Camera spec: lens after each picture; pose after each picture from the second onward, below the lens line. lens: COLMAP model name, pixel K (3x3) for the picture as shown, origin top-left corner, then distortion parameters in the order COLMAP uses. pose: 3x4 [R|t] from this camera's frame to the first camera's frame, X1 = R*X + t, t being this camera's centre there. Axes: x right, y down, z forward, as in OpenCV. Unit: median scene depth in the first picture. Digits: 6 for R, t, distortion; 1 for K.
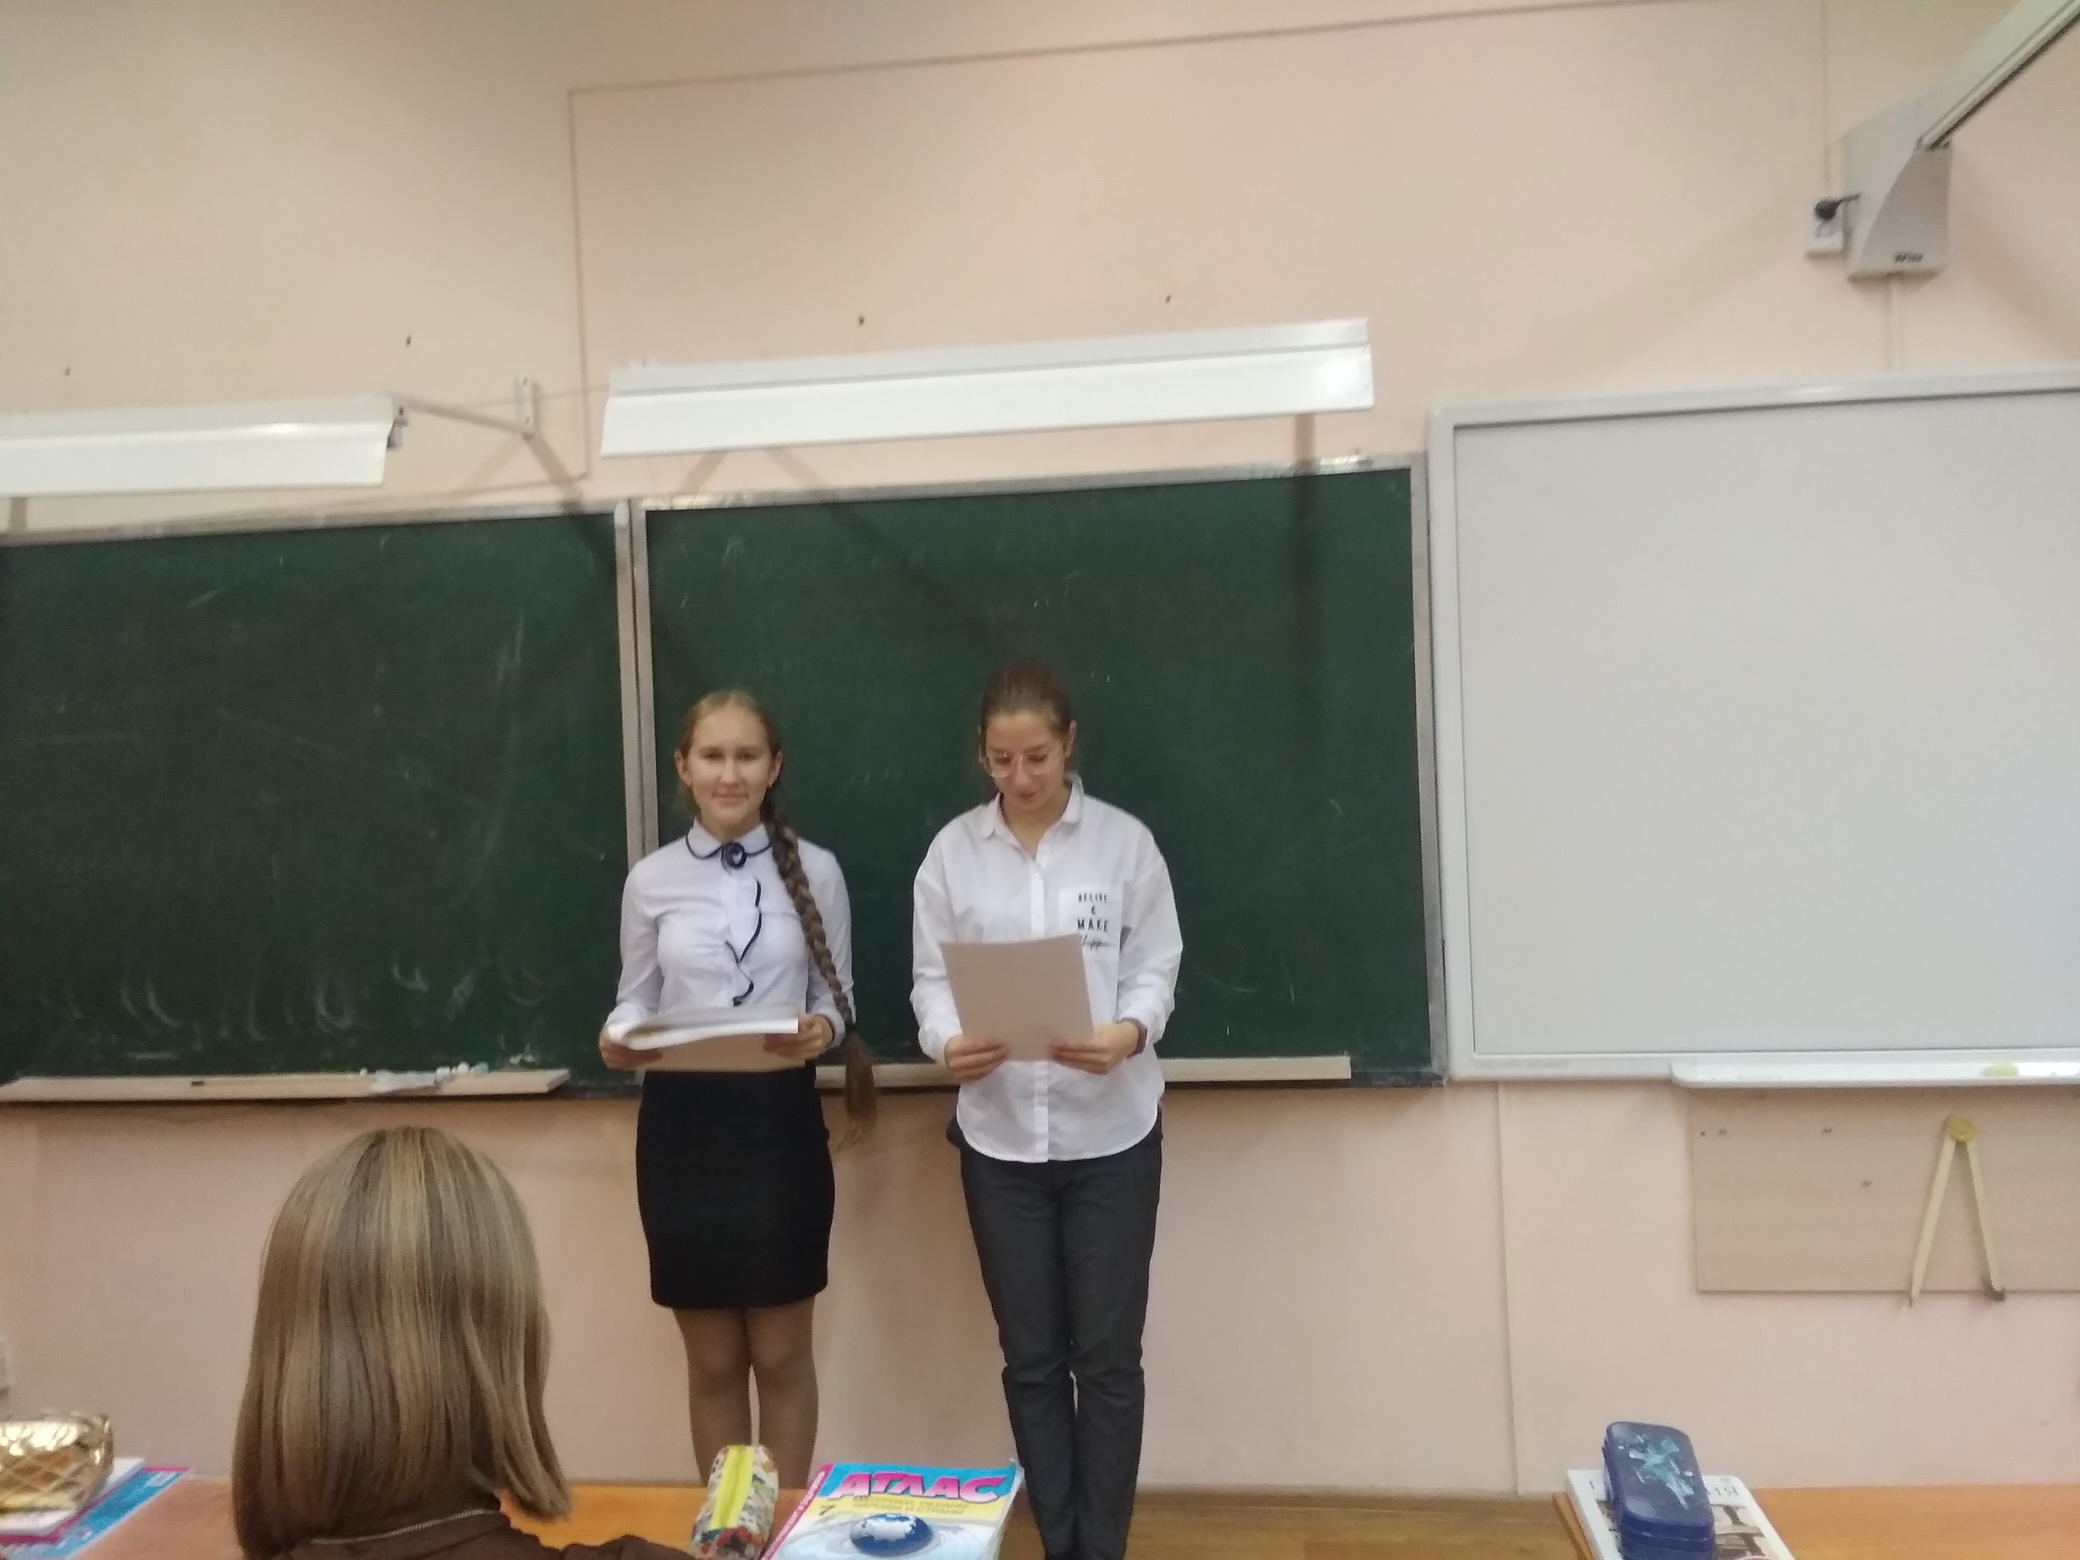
lens RADIAL K [[1794.9, 0, 1053.3], [0, 1794.9, 782.2], [0, 0, 1]] dist [0.147085, -0.275842]
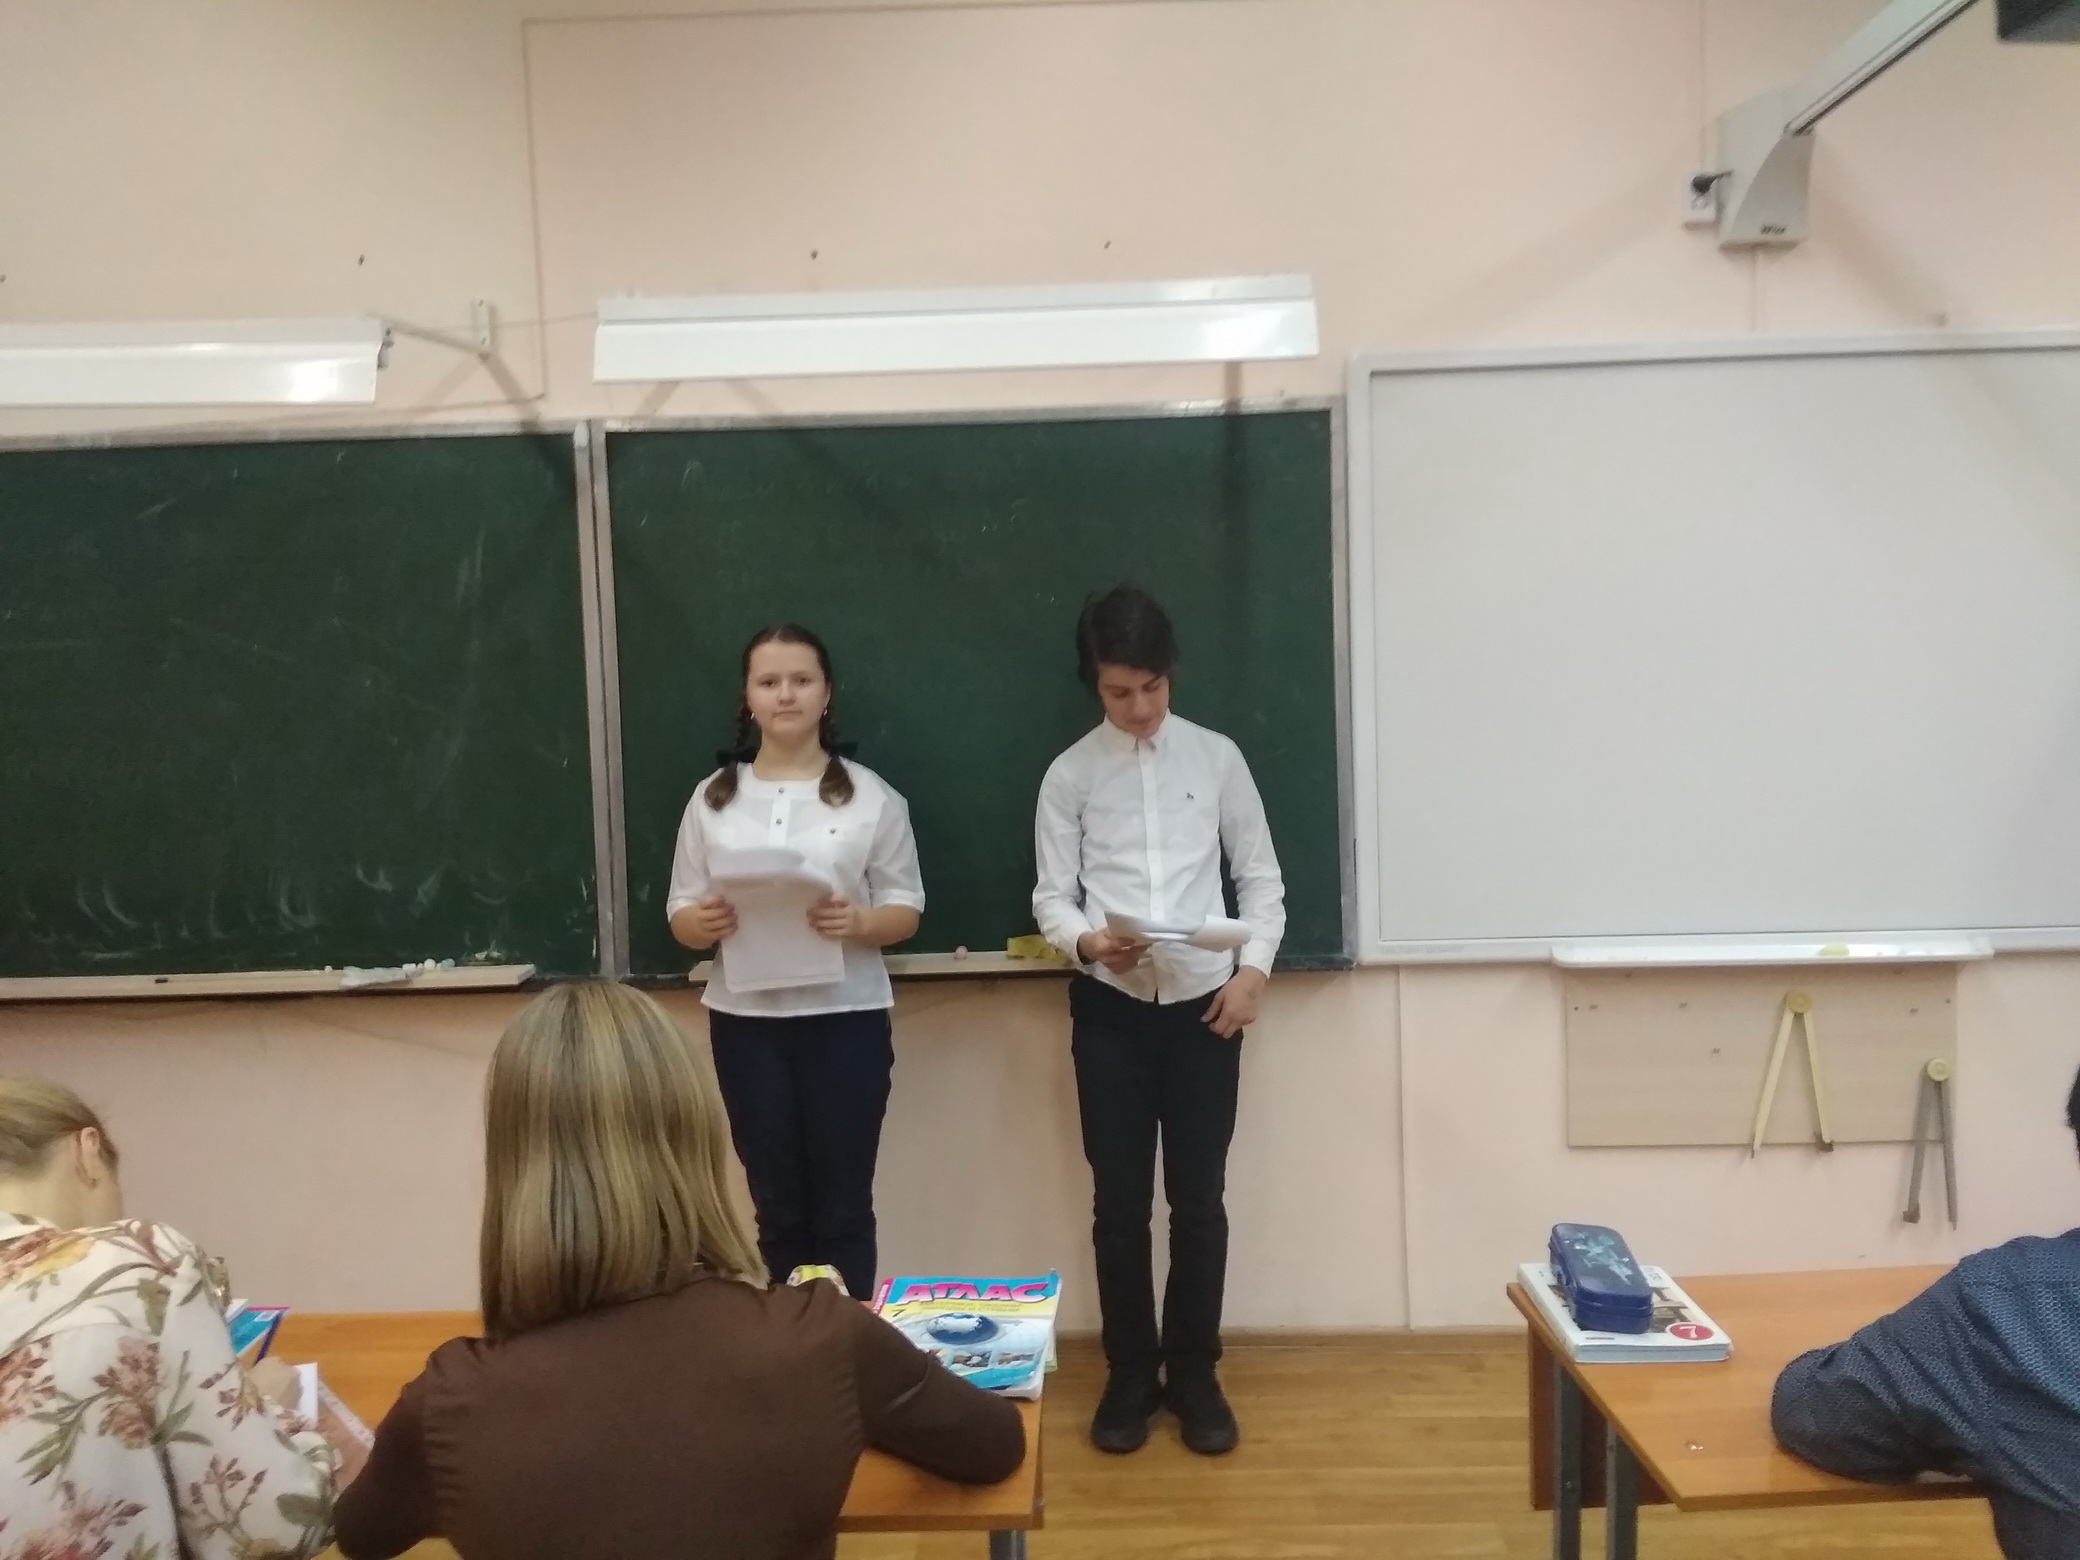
lens RADIAL K [[1804.7, 0, 1040.0], [0, 1804.7, 780.0], [0, 0, 1]] dist [0.152326, -0.274893]
pose [[0.994886, 0.002563, 0.100967, -0.089548], [-0.006539, 0.999215, 0.039069, 0.008448], [-0.100788, -0.039529, 0.994122, -0.087089]]
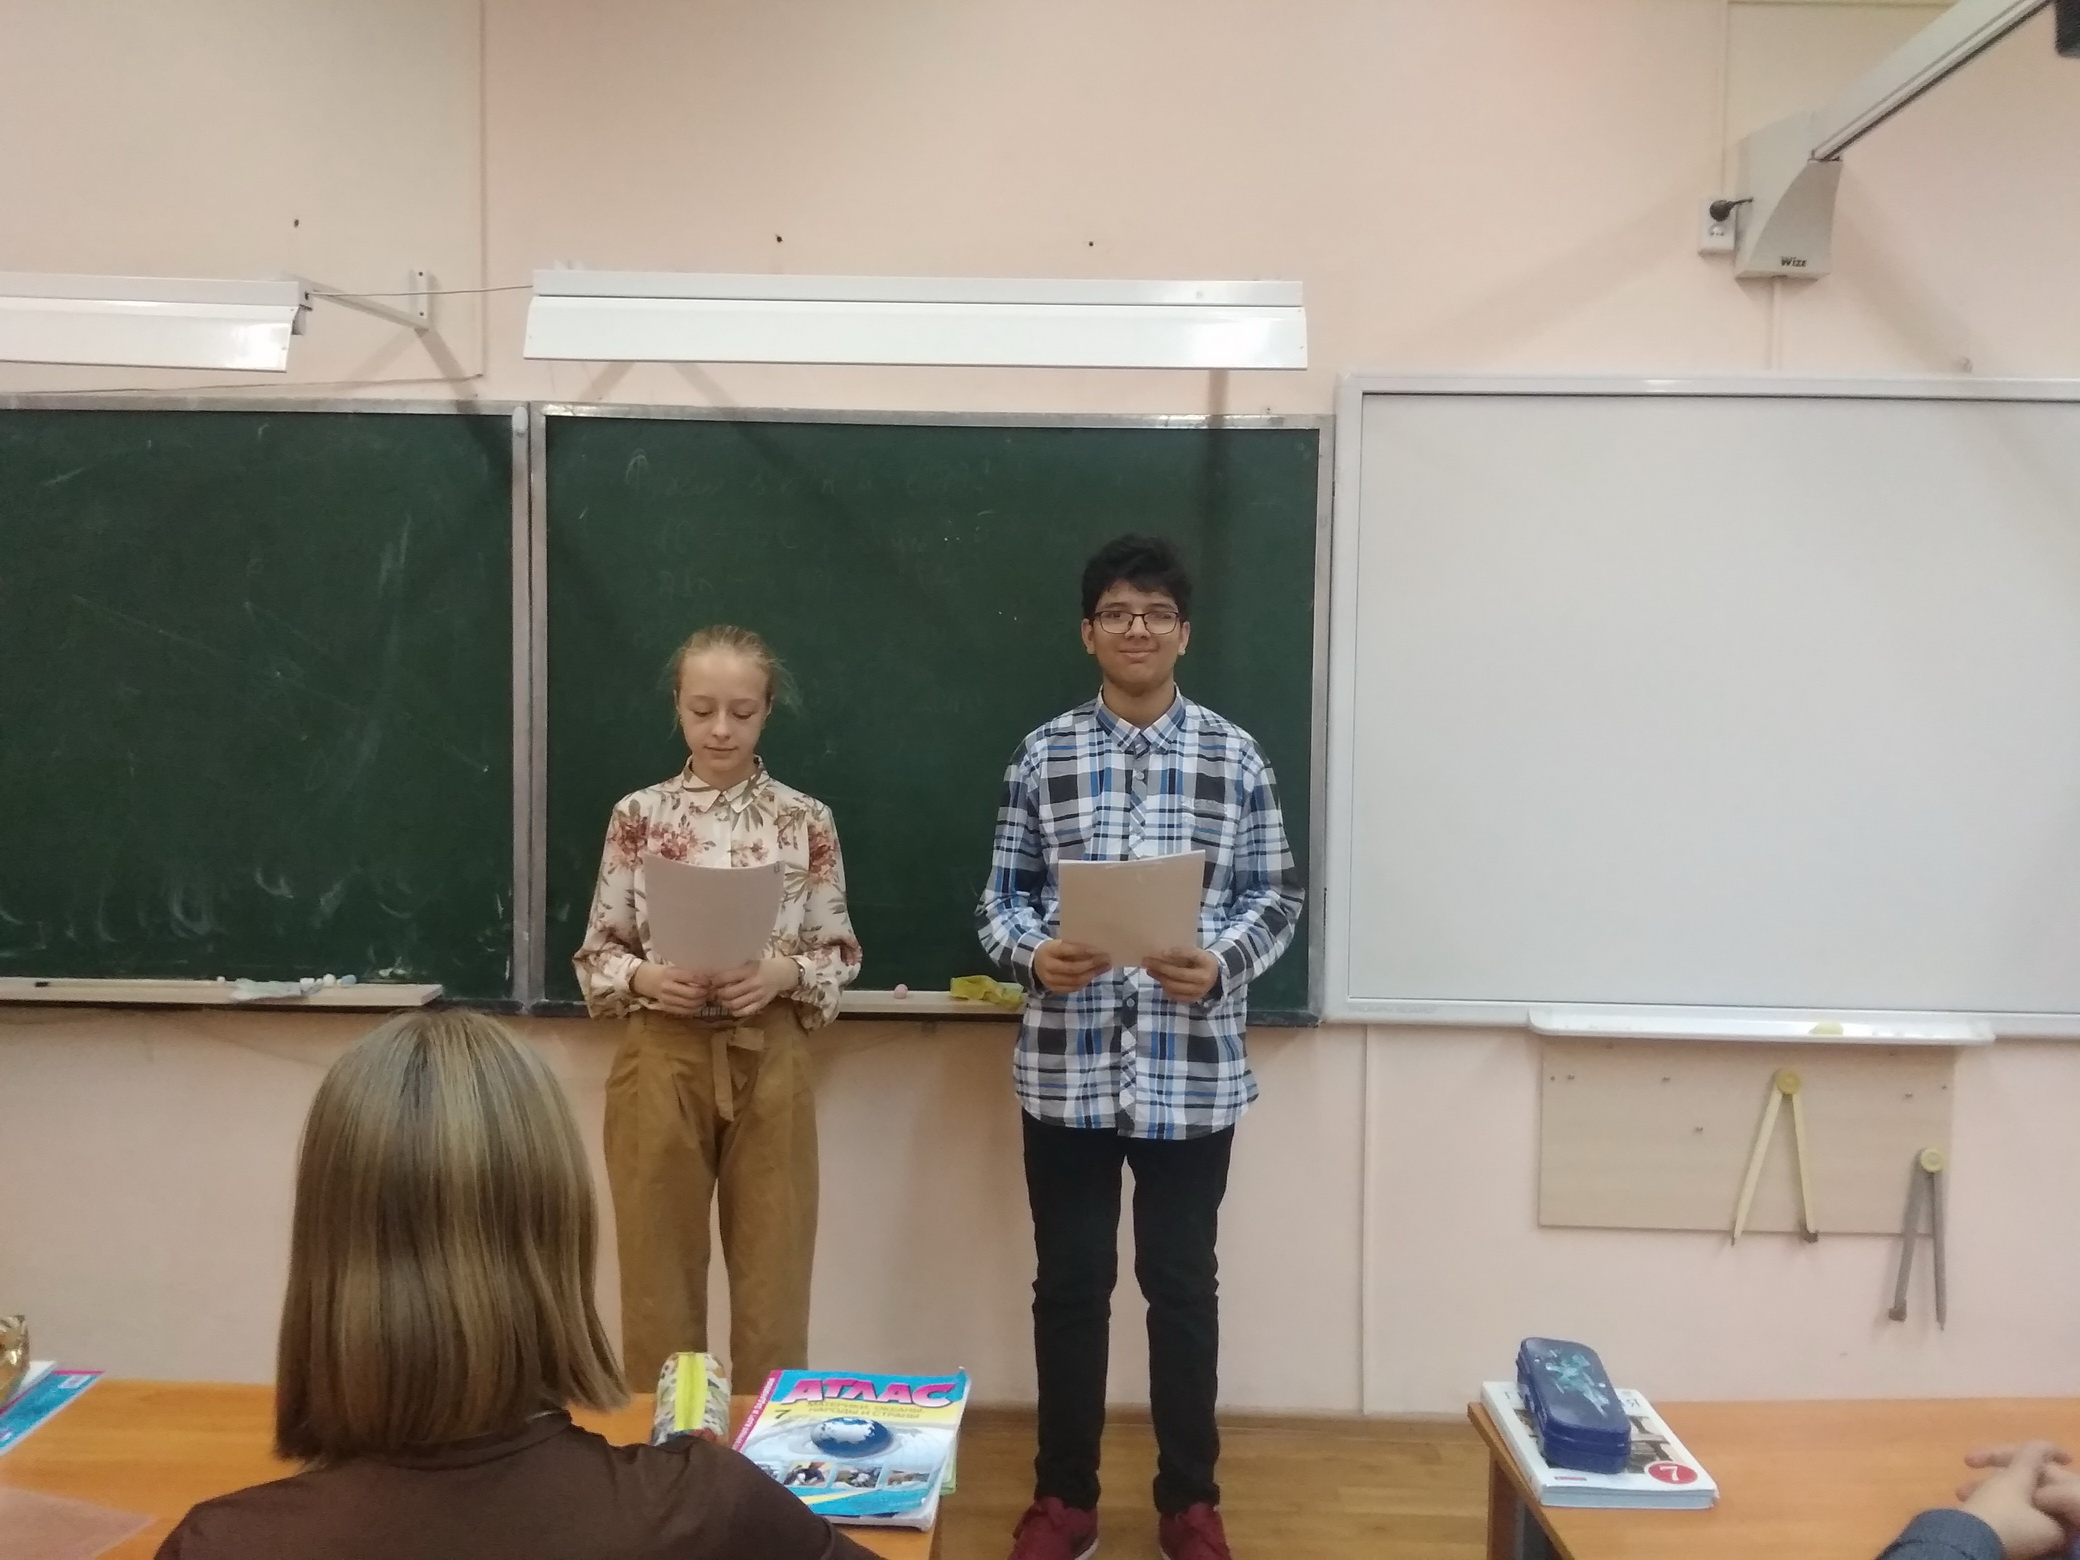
lens RADIAL K [[1794.9, 0, 1053.3], [0, 1794.9, 782.2], [0, 0, 1]] dist [0.147085, -0.275842]
pose [[0.992110, 0.047498, 0.116025, -0.063891], [-0.051150, 0.998278, 0.028706, 0.004636], [-0.114462, -0.034415, 0.992831, -0.011447]]
